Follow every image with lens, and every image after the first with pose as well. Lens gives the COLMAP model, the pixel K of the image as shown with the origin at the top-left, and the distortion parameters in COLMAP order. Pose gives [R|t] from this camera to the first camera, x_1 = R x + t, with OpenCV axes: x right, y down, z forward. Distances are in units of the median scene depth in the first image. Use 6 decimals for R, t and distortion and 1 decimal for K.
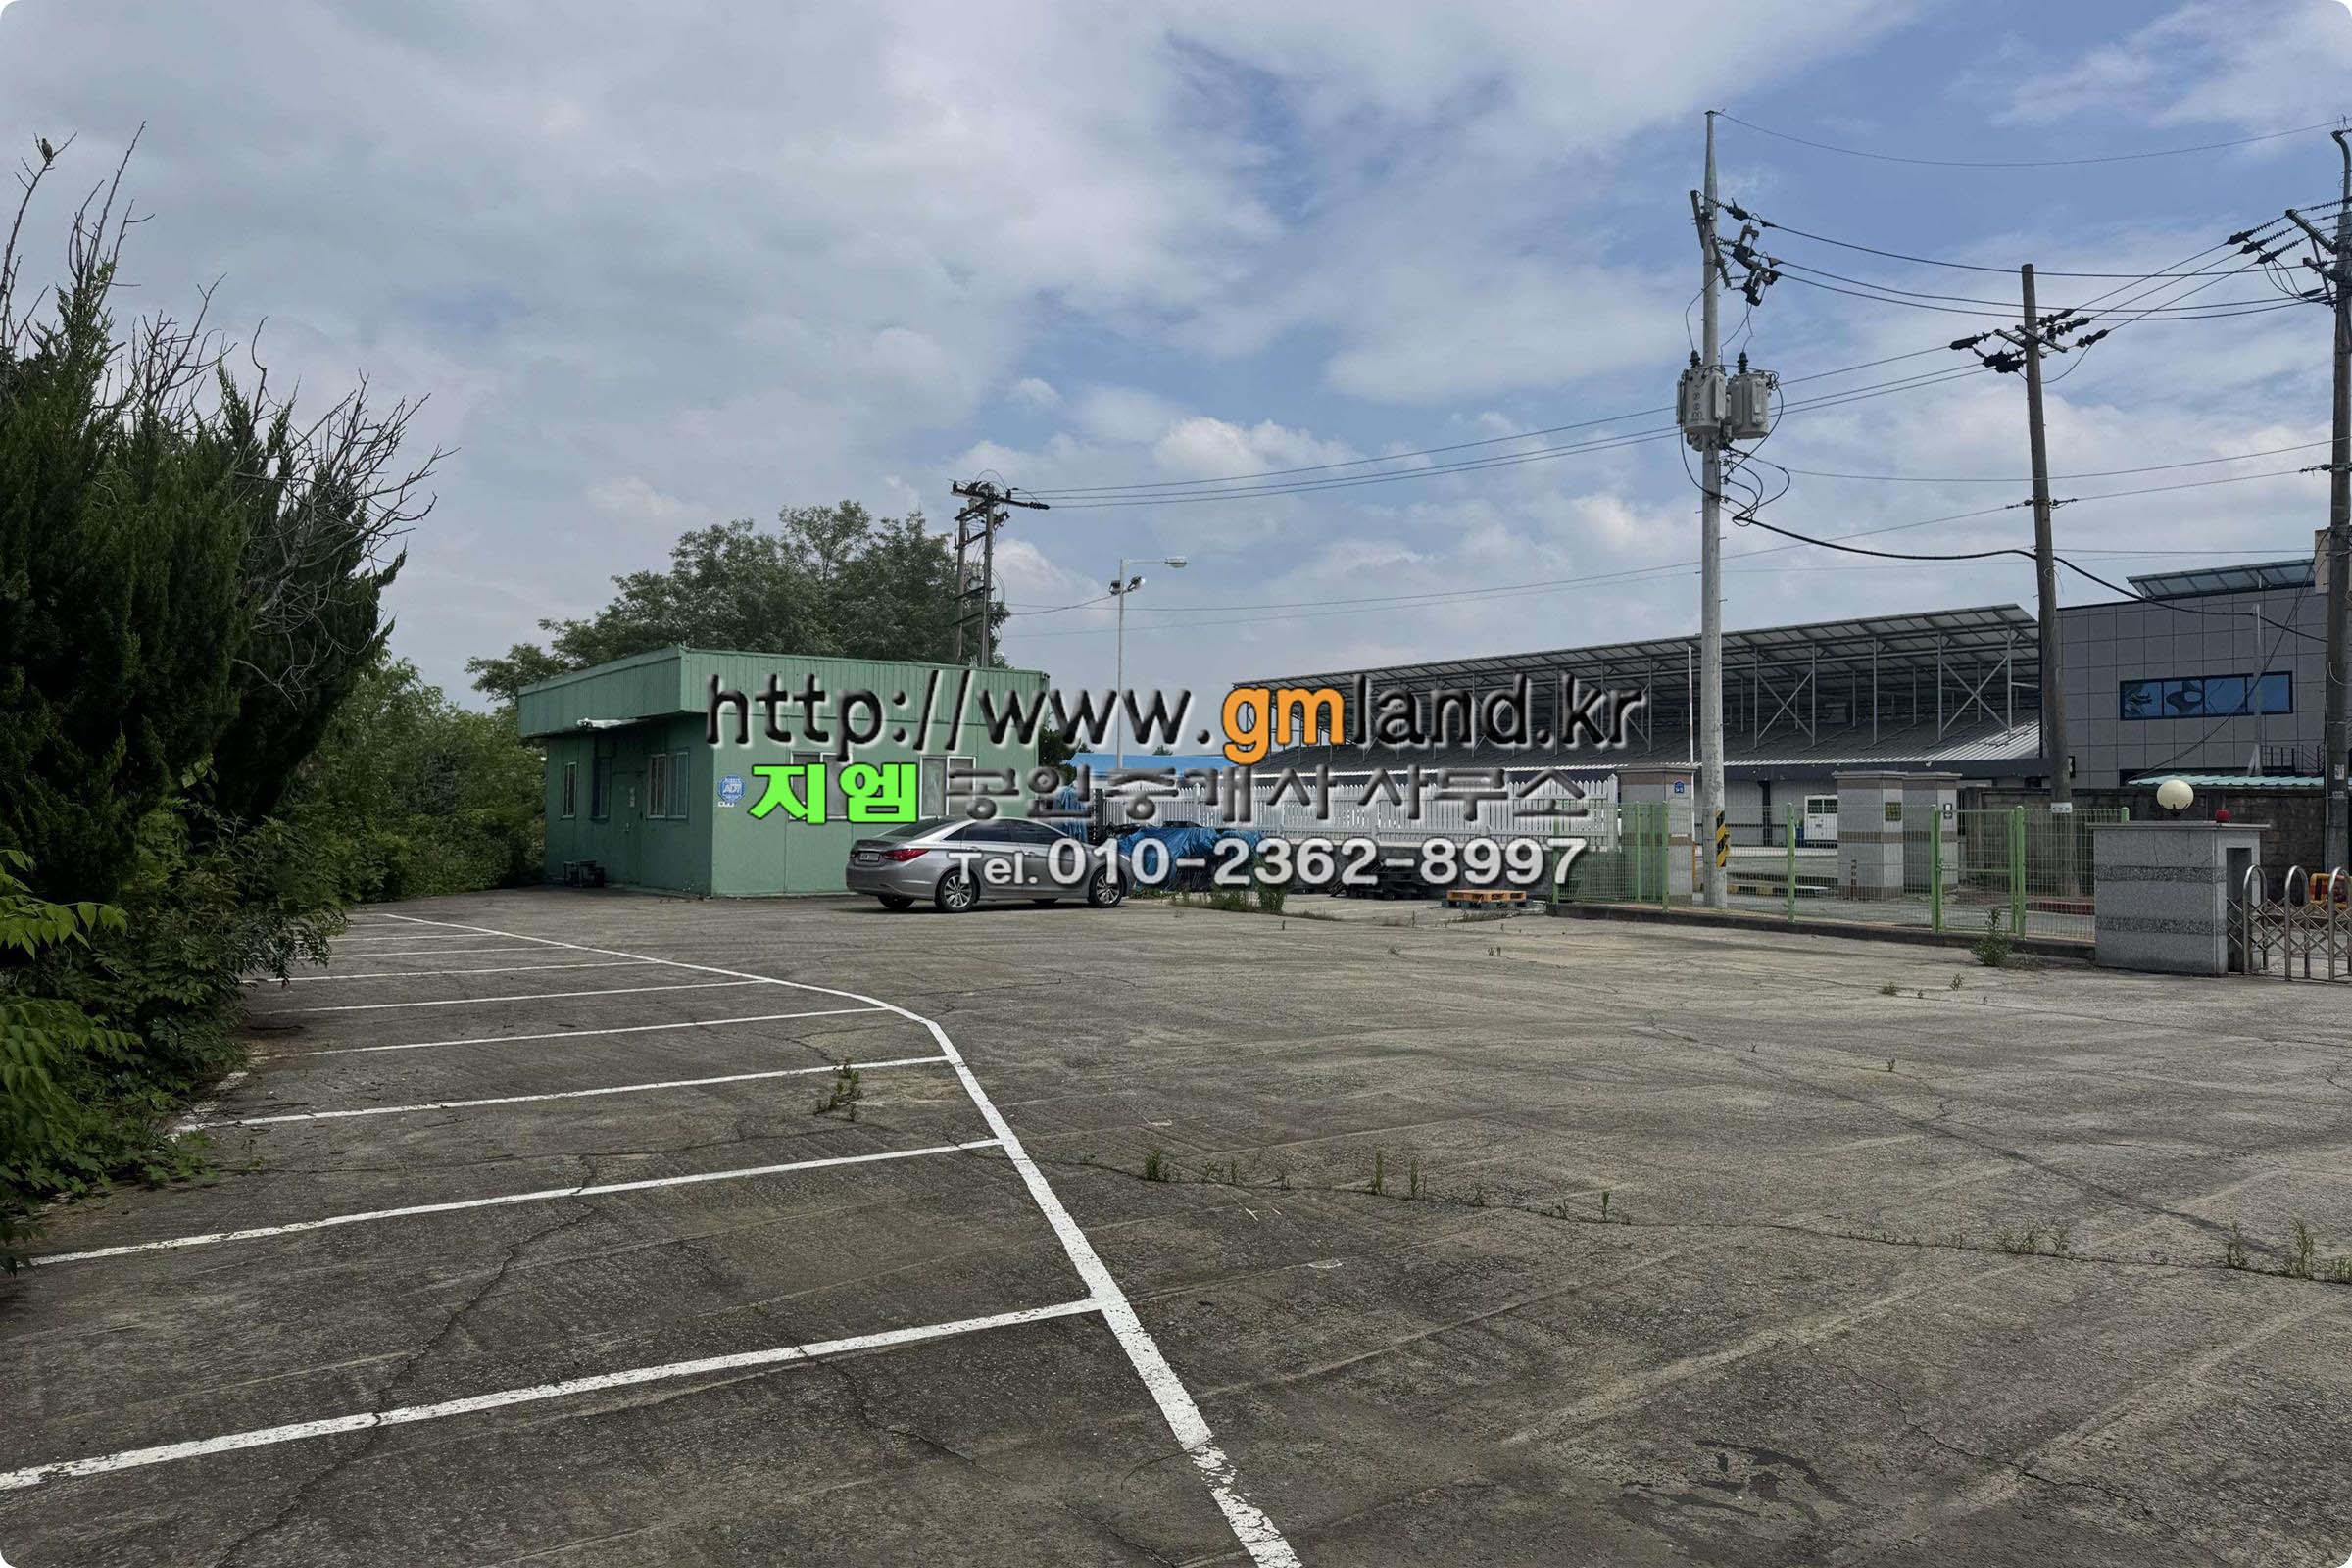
lens RADIAL K [[1652.3, 0, 1186.5], [0, 1652.3, 781.8], [0, 0, 1]] dist [0.009223, -0.003603]
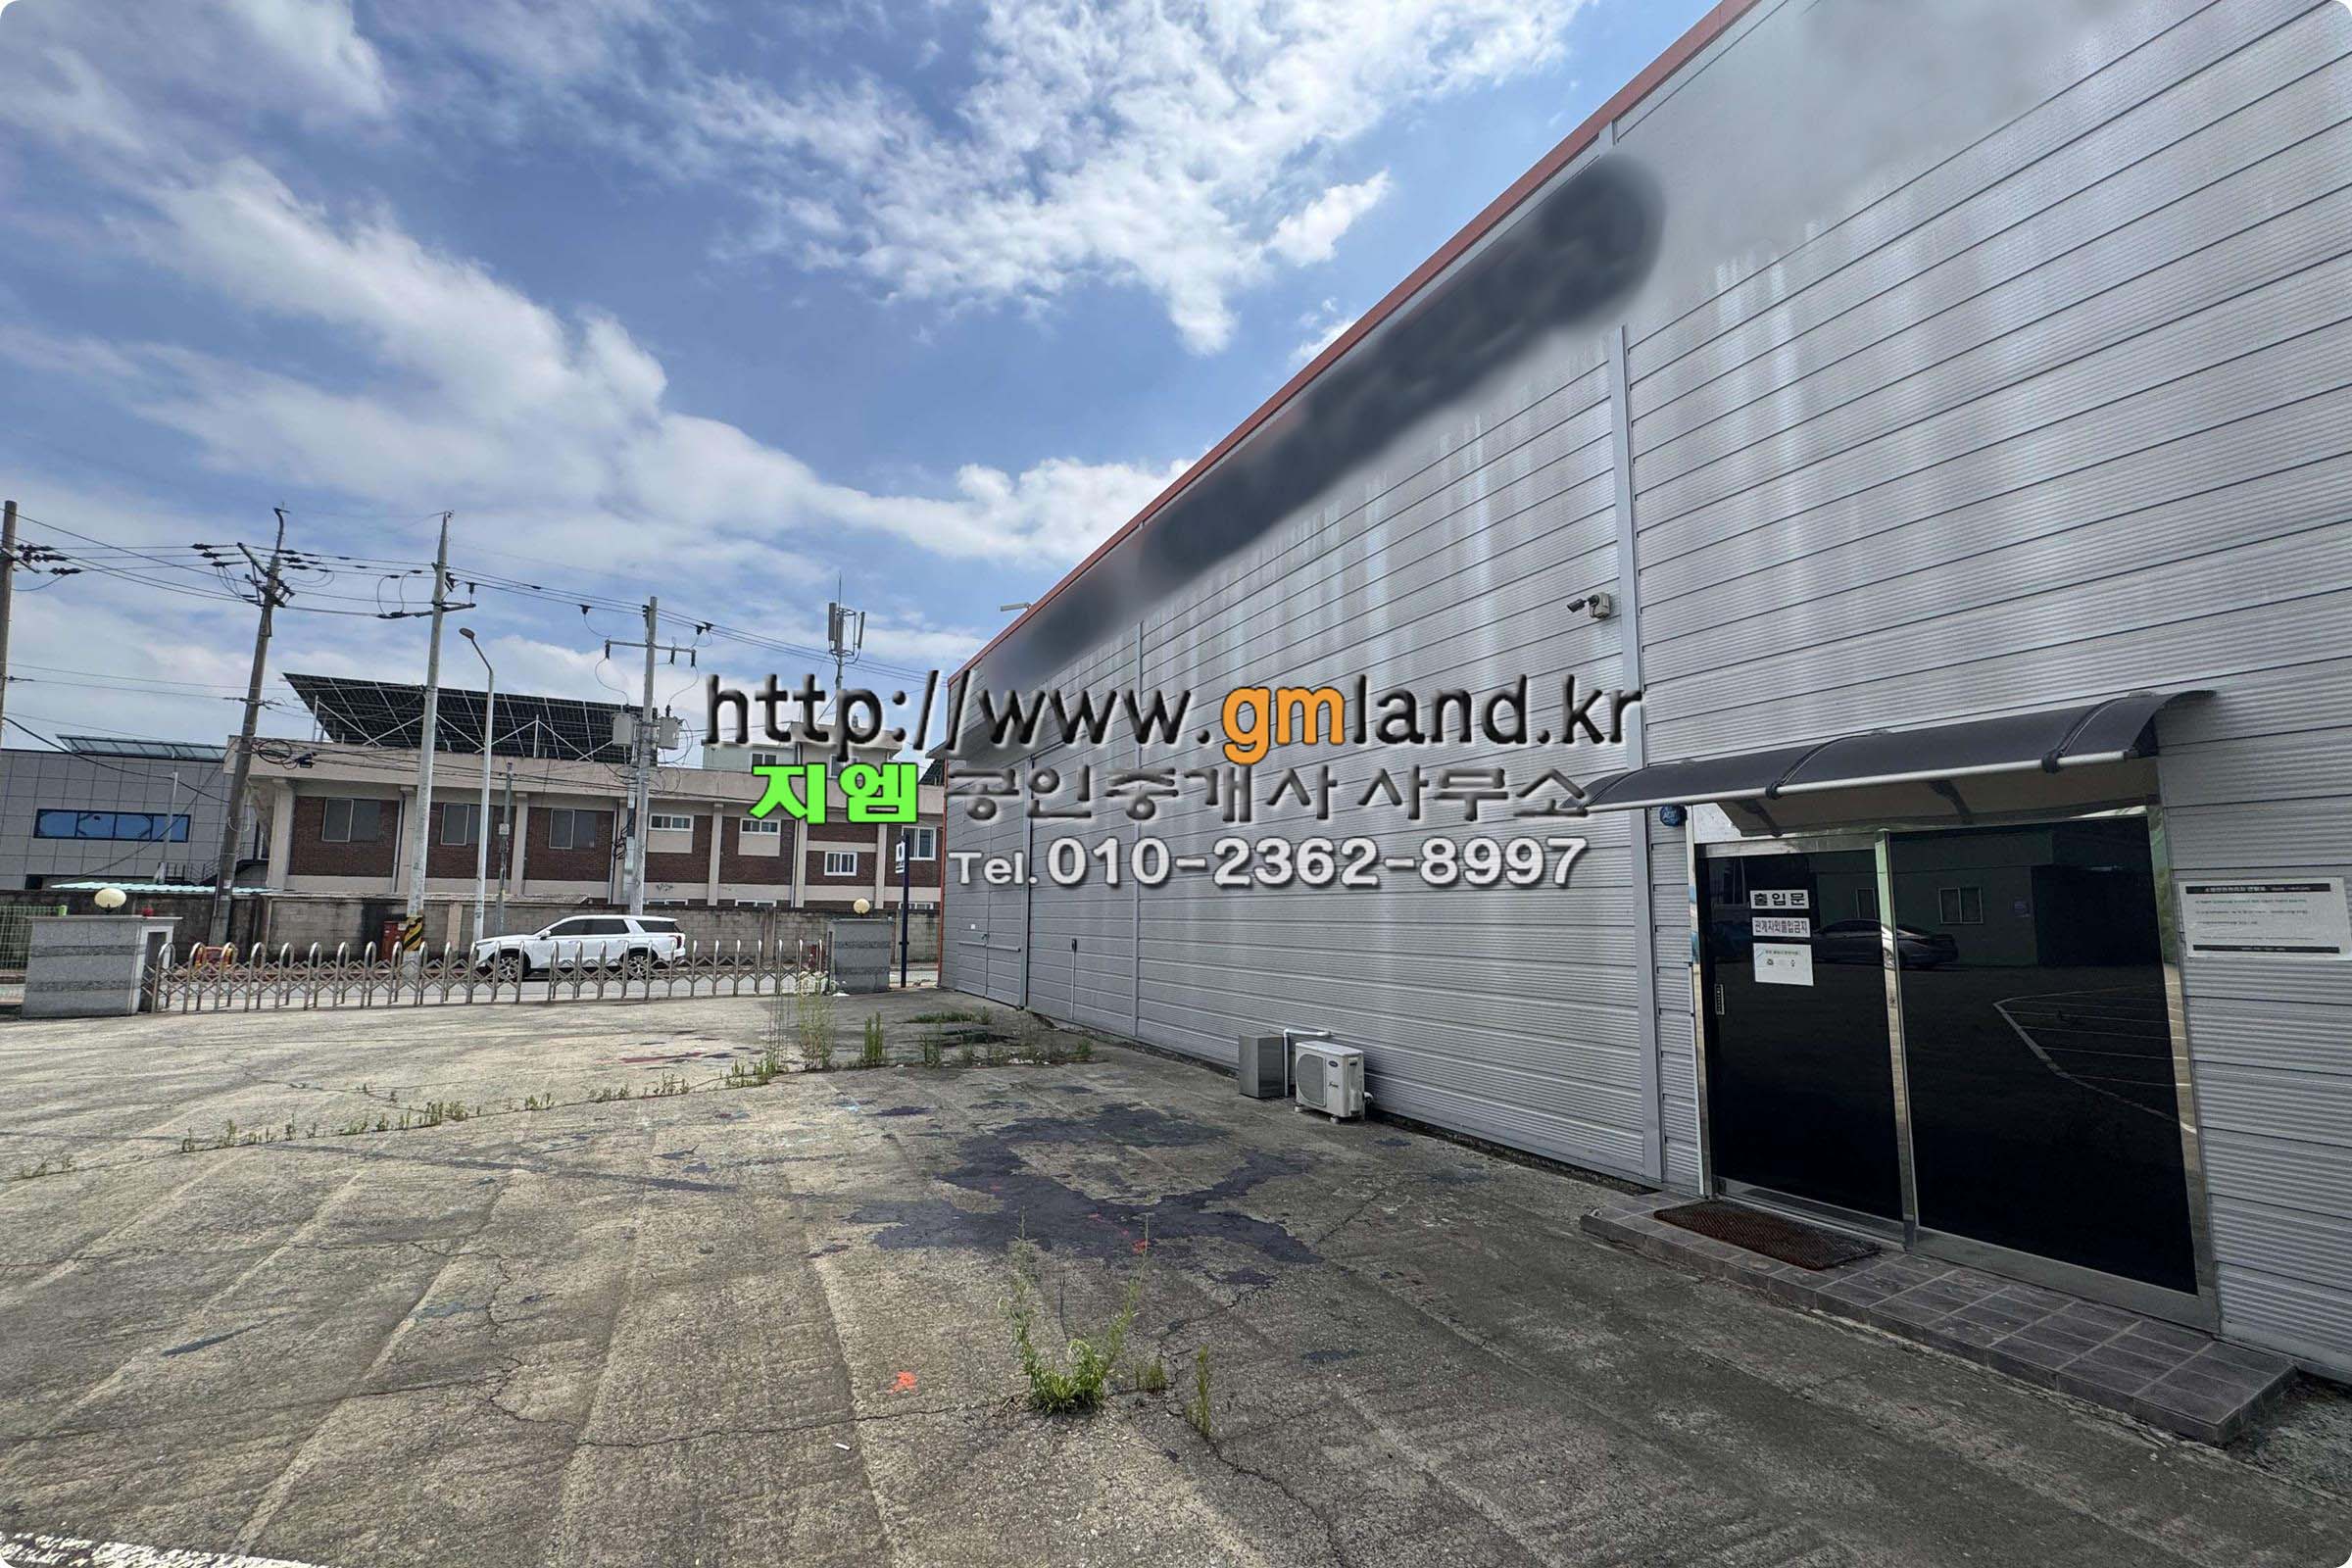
lens RADIAL K [[939.0, 0, 1181.9], [0, 939.0, 800.2], [0, 0, 1]] dist [0.001684, 0.000200]
pose [[0.158353, 0.116489, 0.980487, -0.101012], [-0.023442, 0.993180, -0.114211, -0.005278], [-0.987104, -0.004899, 0.160003, -0.104827]]
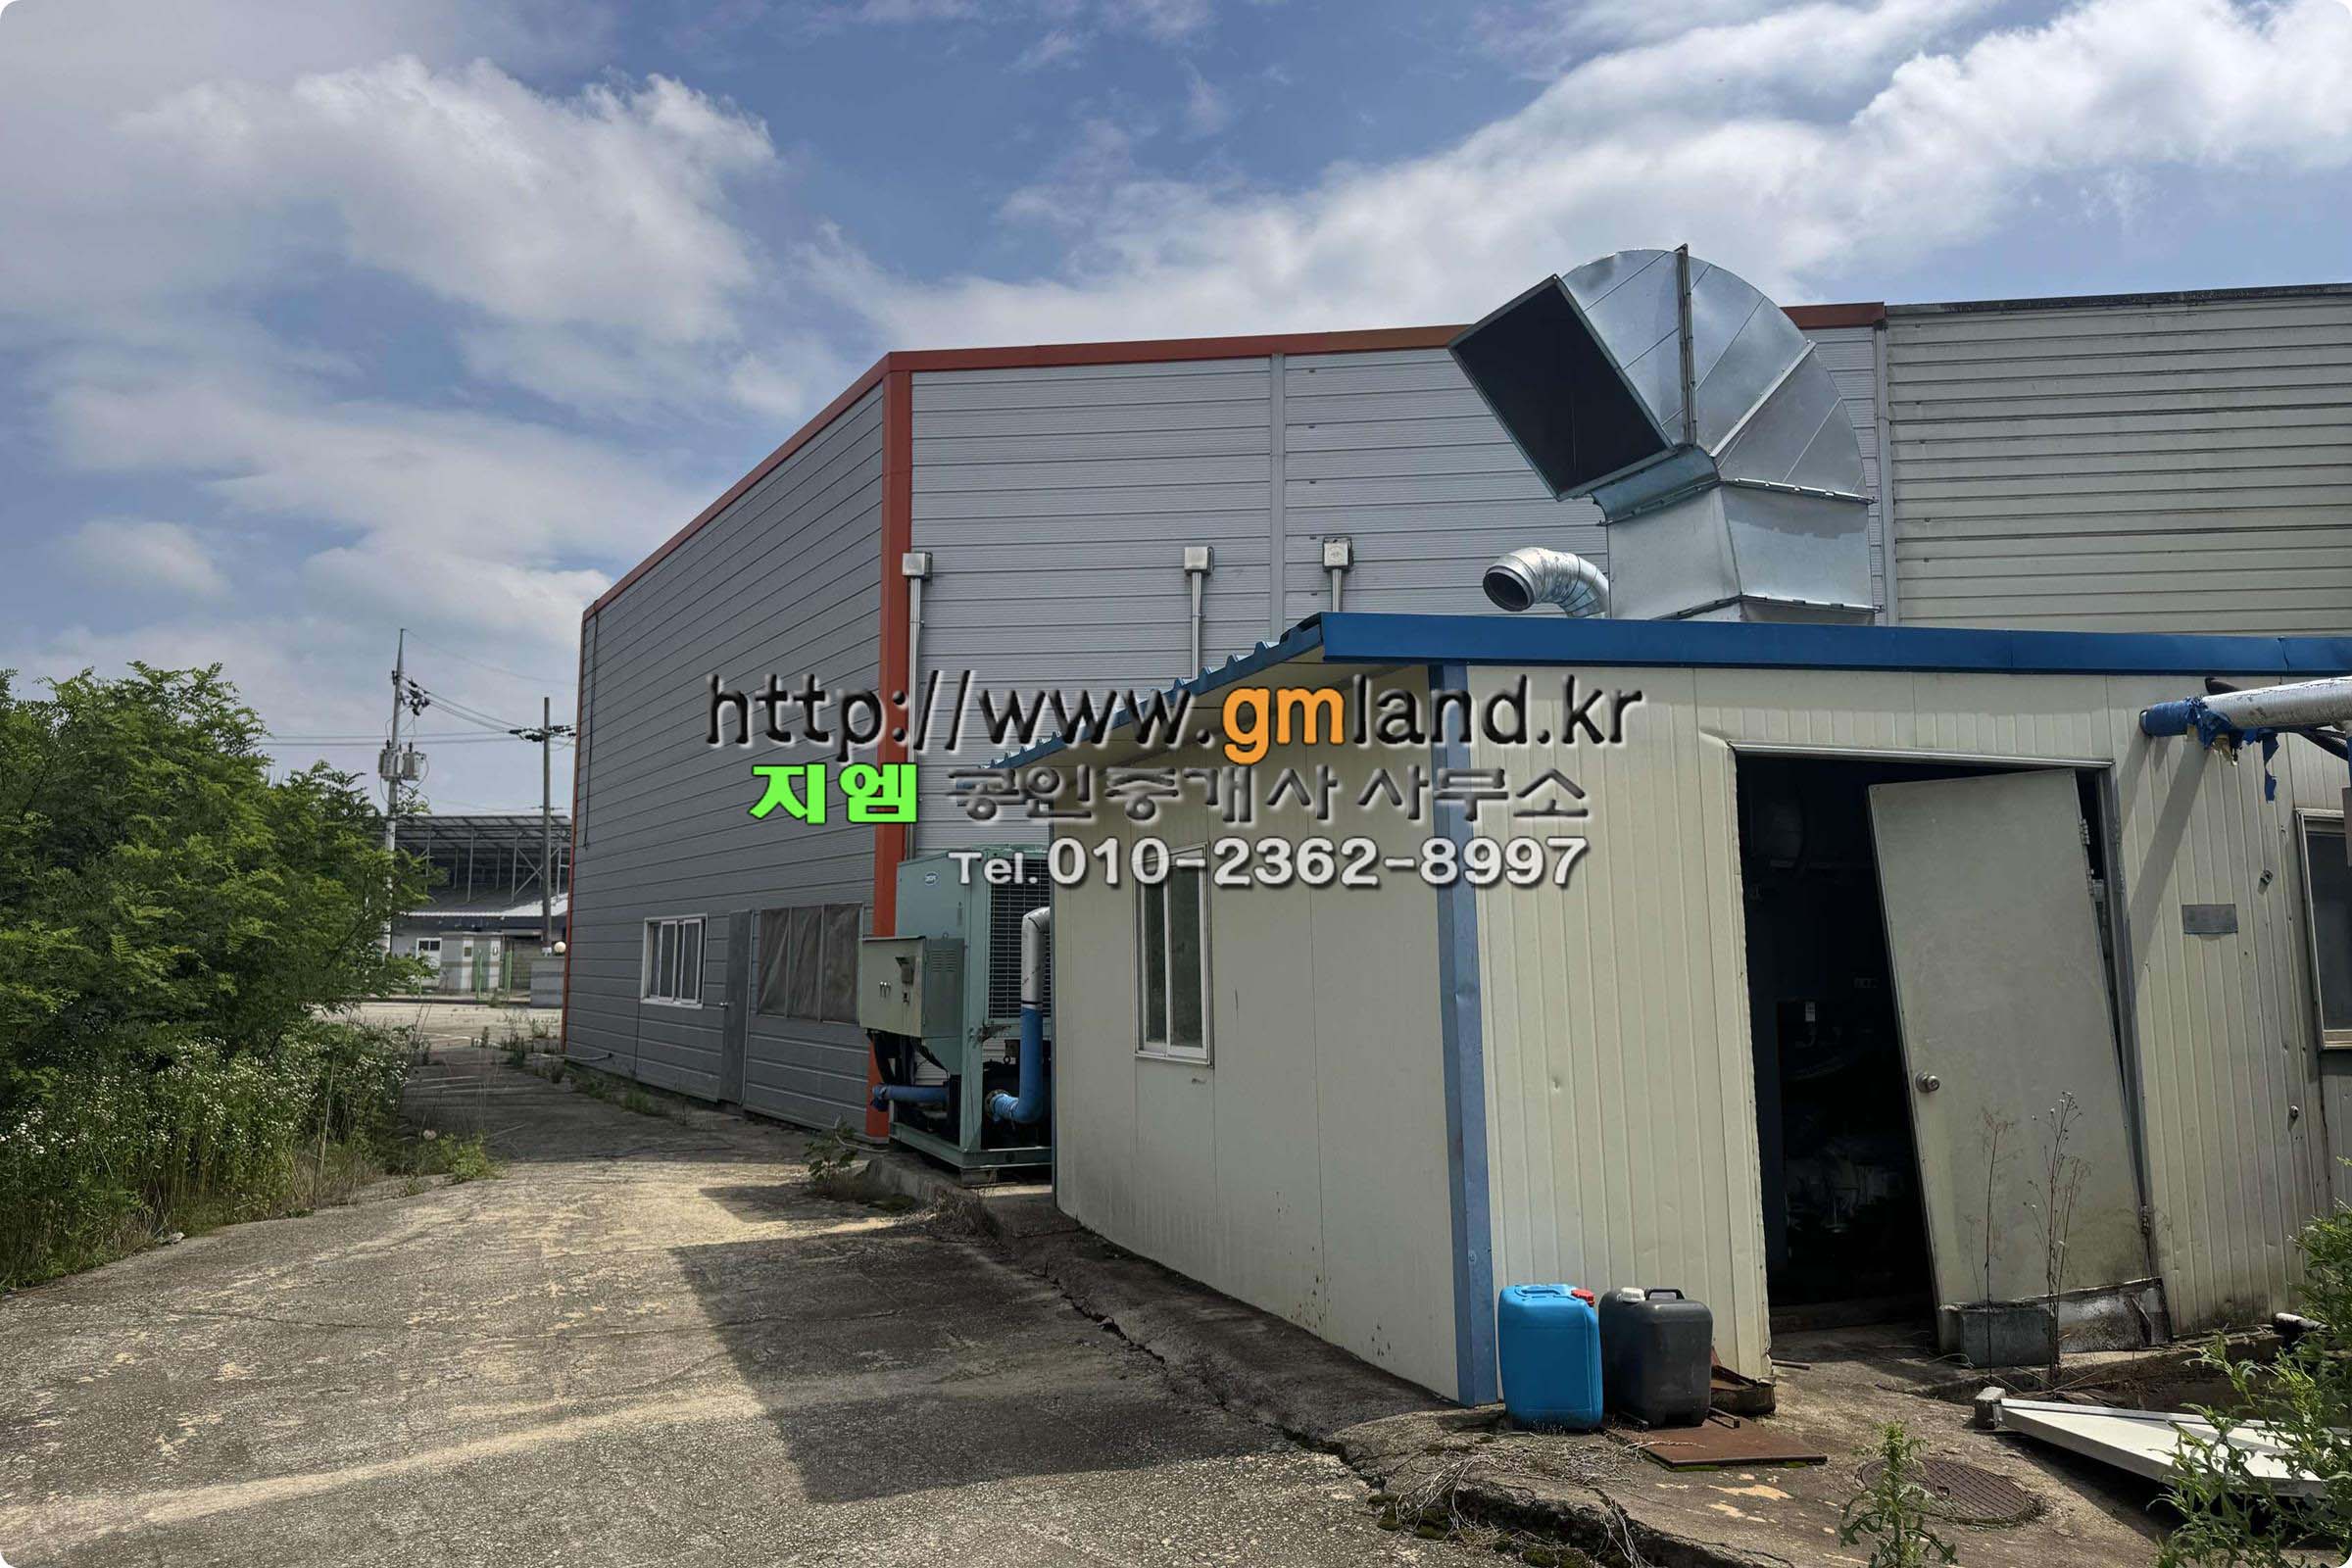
lens RADIAL K [[1652.3, 0, 1184.8], [0, 1652.3, 772.7], [0, 0, 1]] dist [0.009223, -0.003603]
pose [[0.698075, 0.083666, 0.711120, -0.688684], [-0.023088, 0.995264, -0.094432, -0.047314], [-0.715652, 0.049503, 0.696700, -1.721606]]
